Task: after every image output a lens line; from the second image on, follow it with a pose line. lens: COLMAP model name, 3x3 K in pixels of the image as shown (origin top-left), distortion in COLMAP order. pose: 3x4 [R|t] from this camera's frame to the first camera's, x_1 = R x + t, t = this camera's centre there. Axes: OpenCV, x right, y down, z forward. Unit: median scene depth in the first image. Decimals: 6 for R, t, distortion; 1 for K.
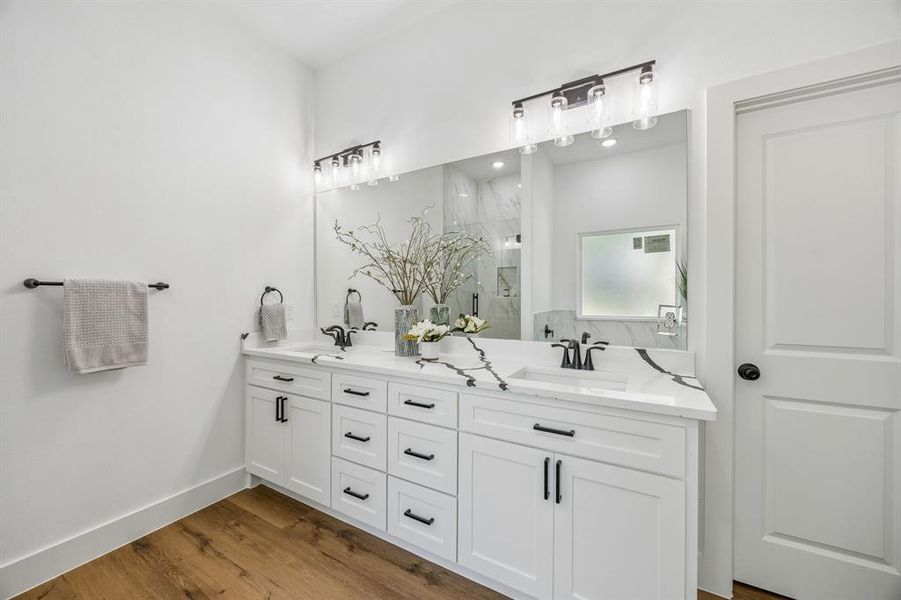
lens RADIAL K [[342.8, 0, 447.5], [0, 342.8, 297.5], [0, 0, 1]] dist [-0.002433, -0.000362]
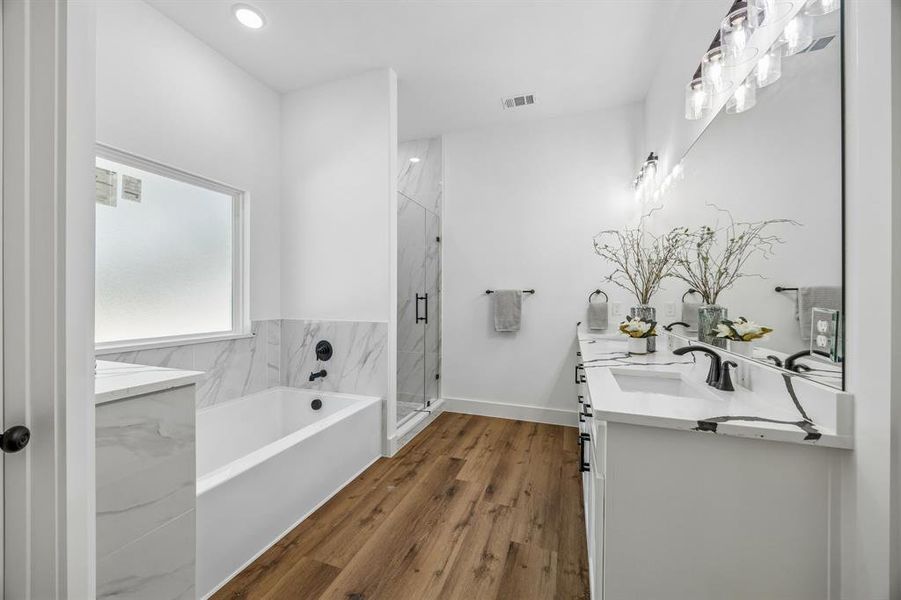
lens RADIAL K [[342.8, 0, 447.5], [0, 342.8, 297.5], [0, 0, 1]] dist [-0.002433, -0.000362]
pose [[0.184422, -0.000262, -0.982847, 0.974667], [-0.002860, 0.999996, -0.000803, 0.003083], [0.982843, 0.002959, 0.184421, 0.222503]]
